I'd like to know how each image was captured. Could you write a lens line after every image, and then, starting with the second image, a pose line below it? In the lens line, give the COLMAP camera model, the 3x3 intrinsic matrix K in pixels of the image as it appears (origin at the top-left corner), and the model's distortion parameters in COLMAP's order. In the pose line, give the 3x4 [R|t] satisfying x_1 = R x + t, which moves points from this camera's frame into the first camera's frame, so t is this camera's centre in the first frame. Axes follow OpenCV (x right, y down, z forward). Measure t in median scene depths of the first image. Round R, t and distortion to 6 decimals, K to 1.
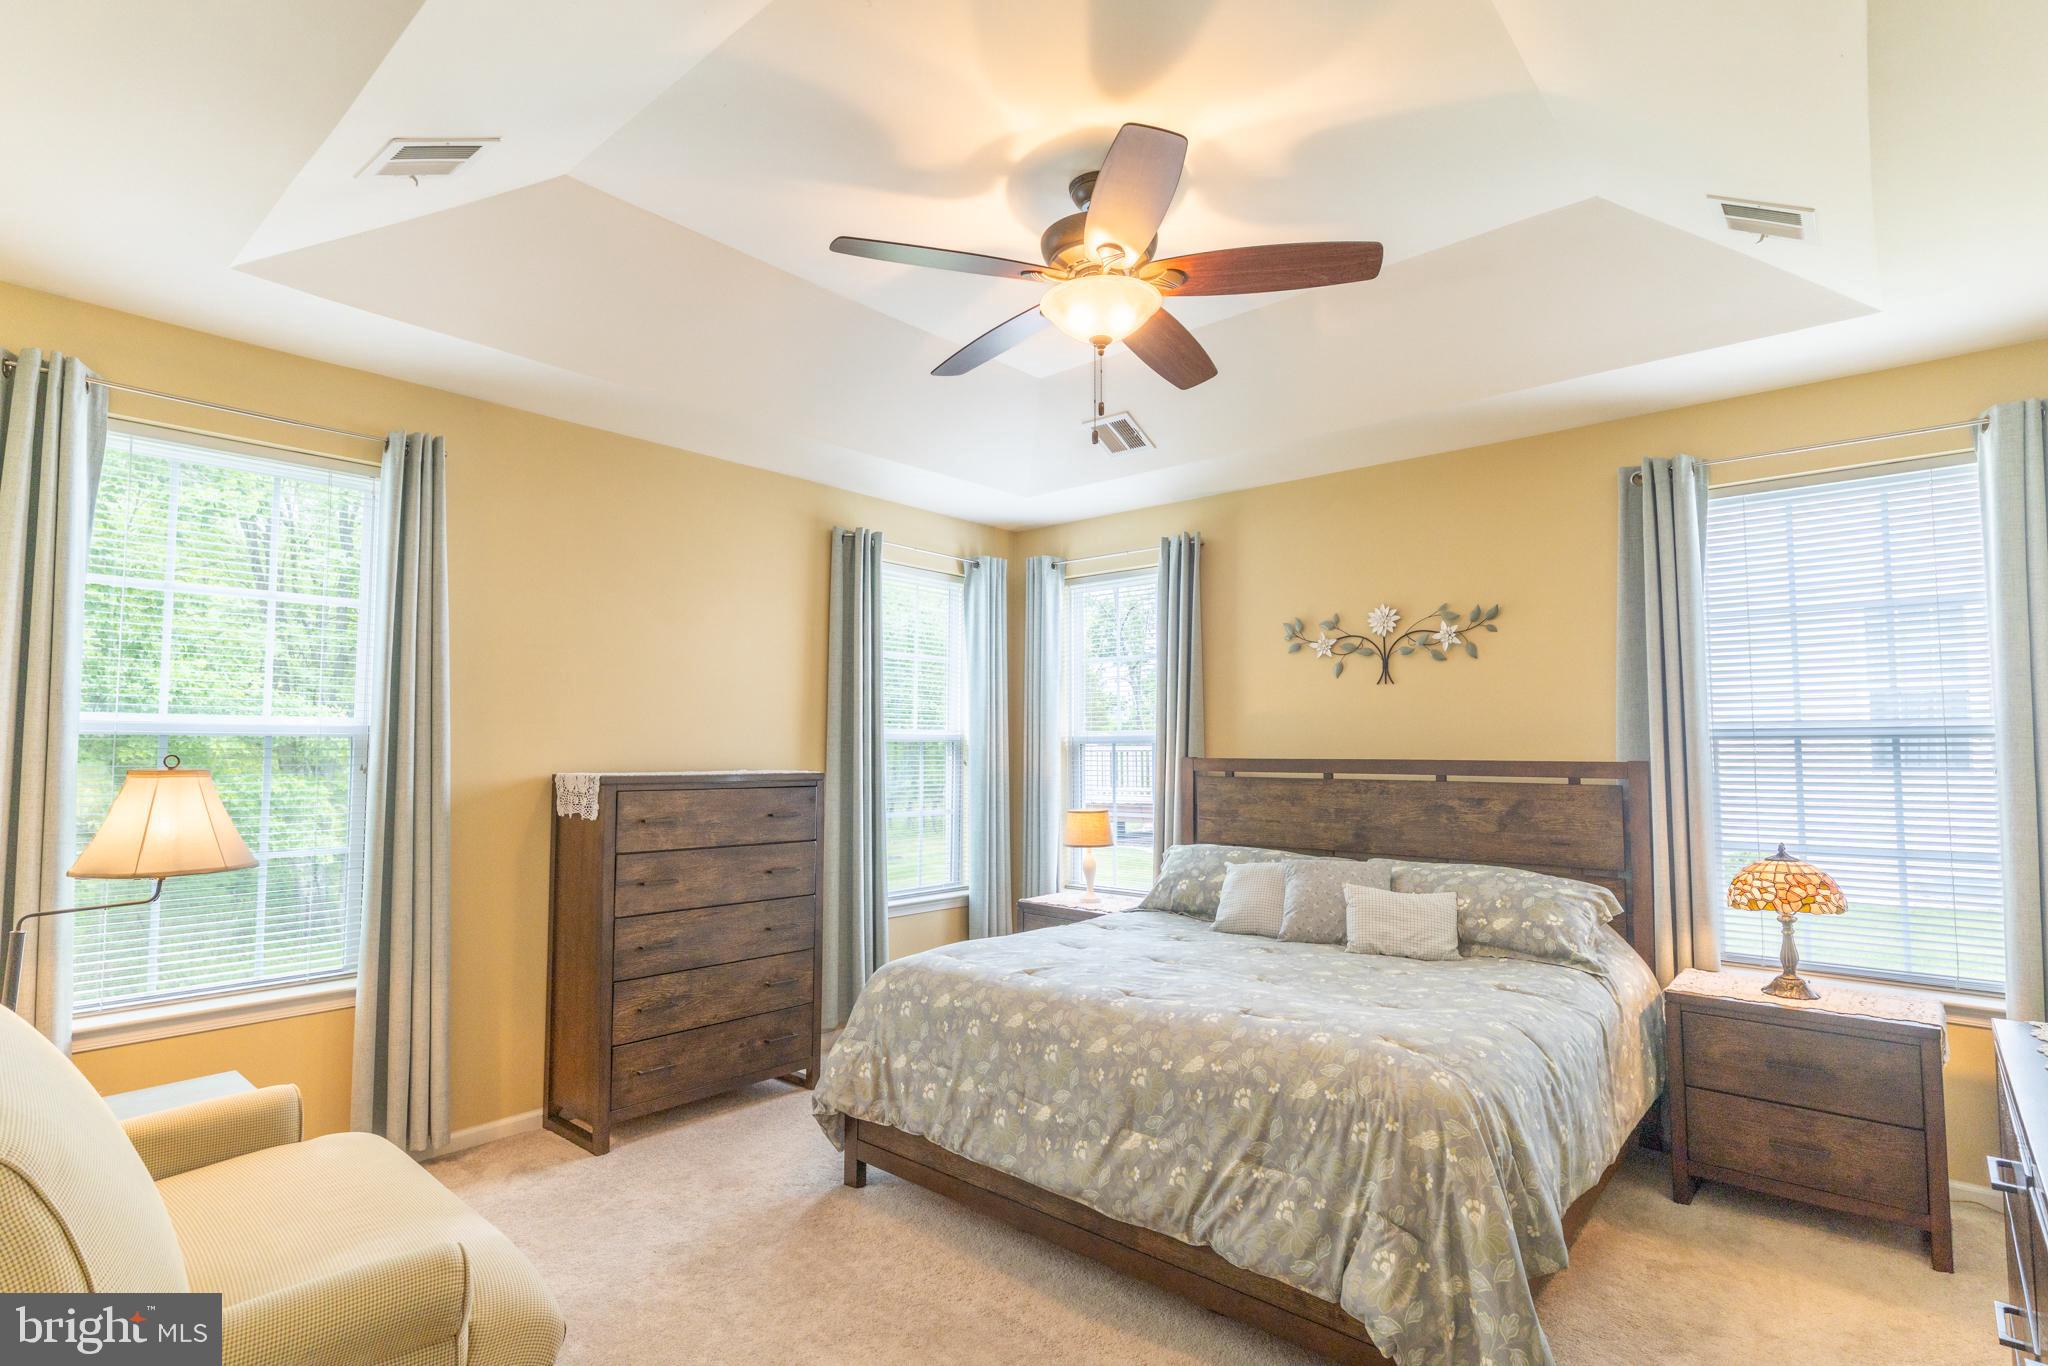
lens RADIAL K [[991.9, 0, 1019.7], [0, 991.9, 692.6], [0, 0, 1]] dist [-0.001724, 0.000823]
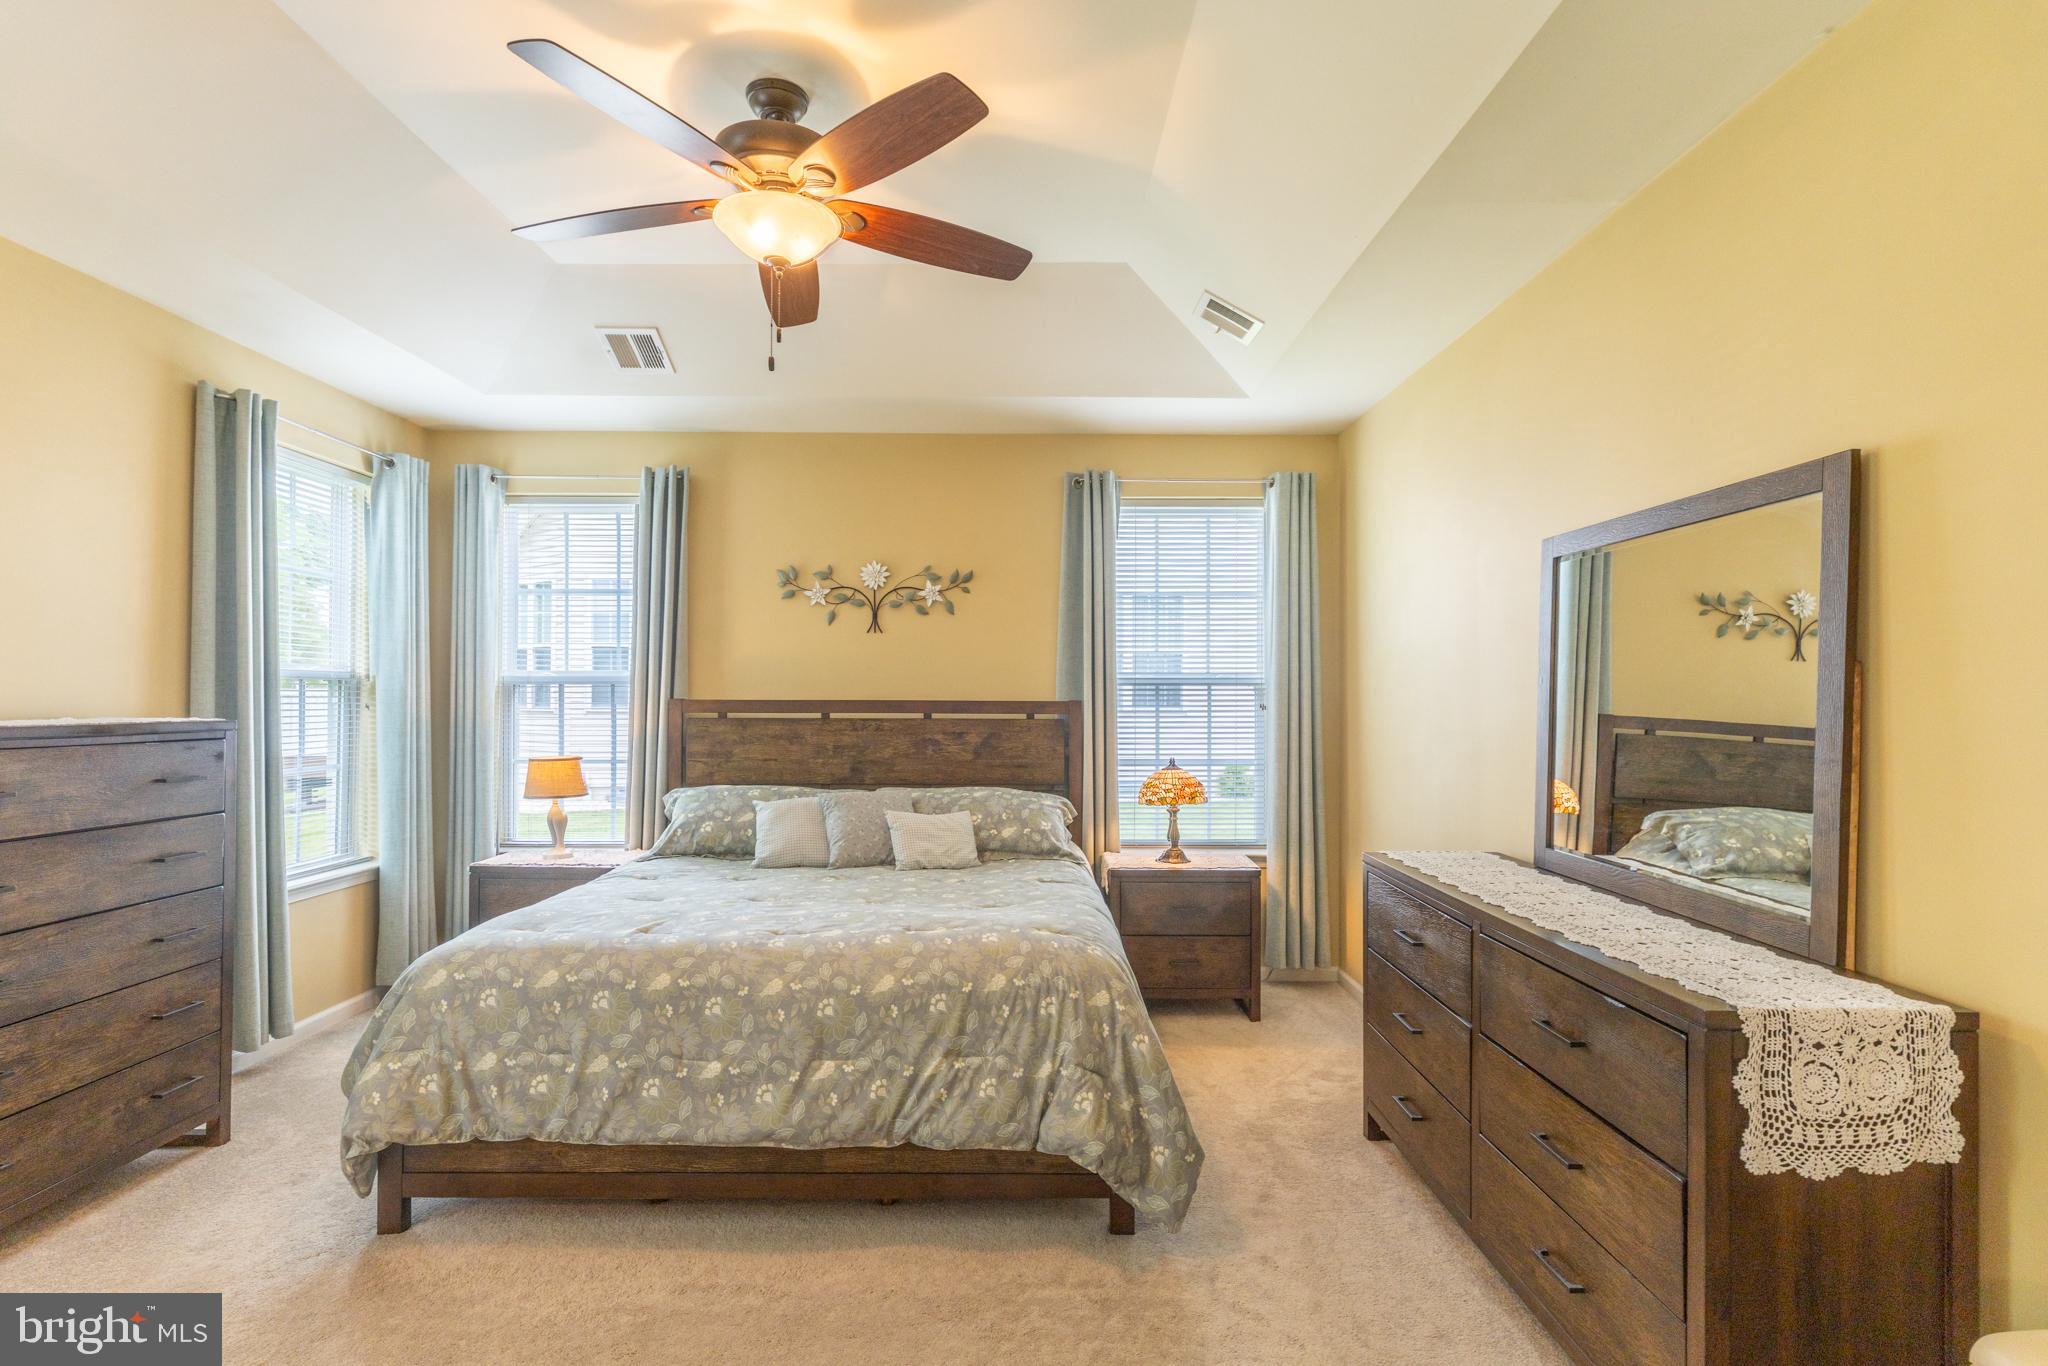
lens RADIAL K [[953.0, 0, 1025.7], [0, 953.0, 690.5], [0, 0, 1]] dist [-0.002384, 0.001325]
pose [[0.752512, 0.003947, 0.658567, -0.276936], [-0.039857, 0.998422, 0.039559, 0.009270], [-0.657371, -0.056017, 0.751482, 0.104384]]
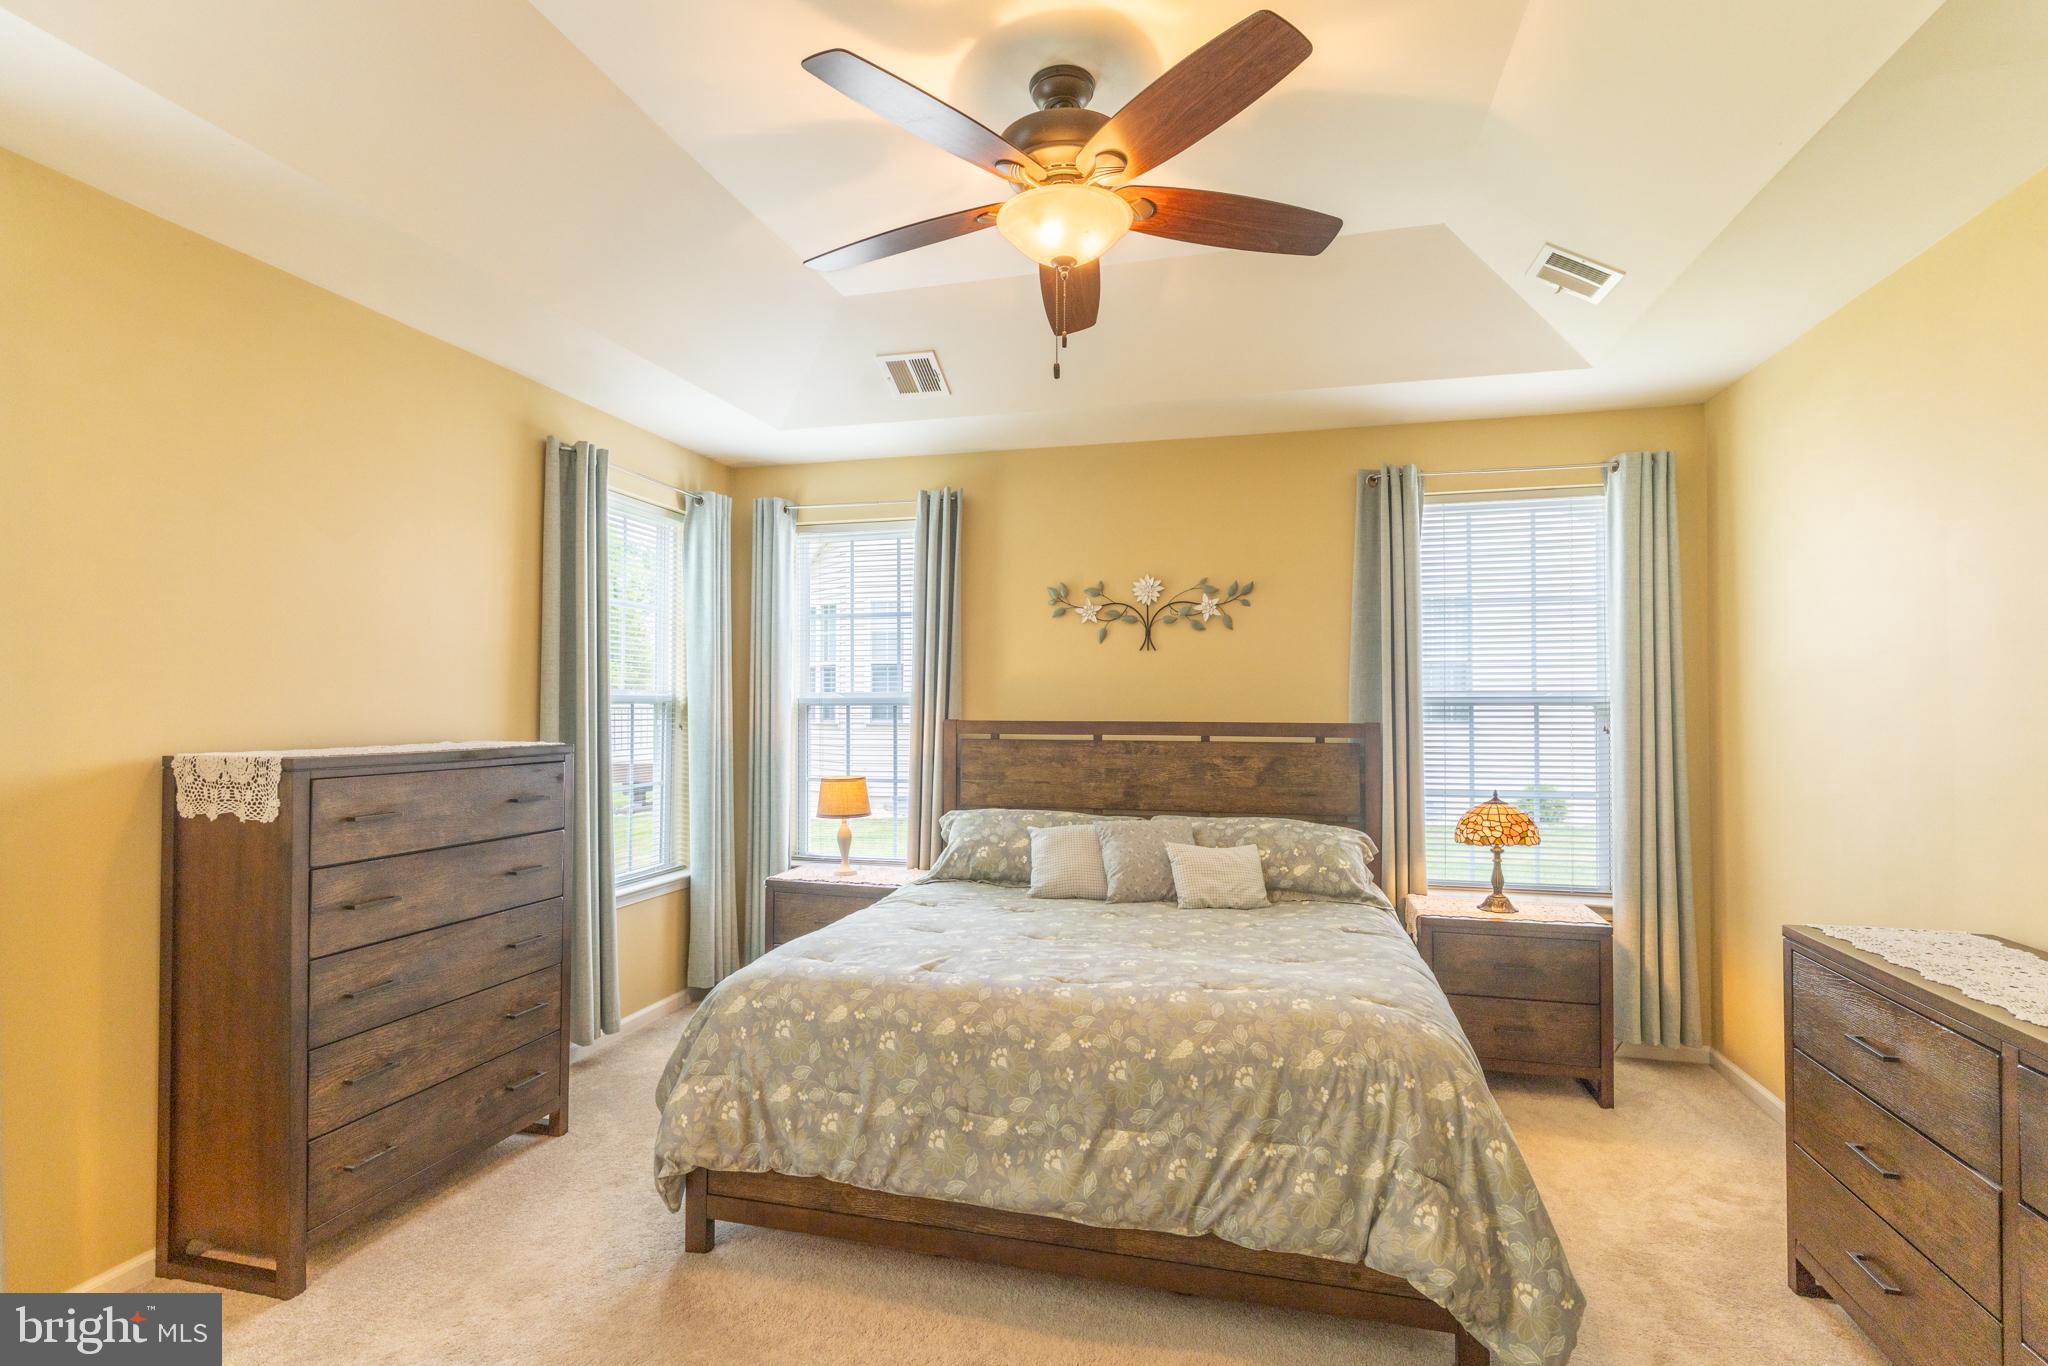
lens RADIAL K [[955.2, 0, 1032.8], [0, 955.2, 690.3], [0, 0, 1]] dist [-0.001452, 0.000254]
pose [[0.894544, 0.006243, 0.446937, -0.262547], [-0.025651, 0.998972, 0.037386, -0.001308], [-0.446244, -0.044908, 0.893784, 0.183461]]
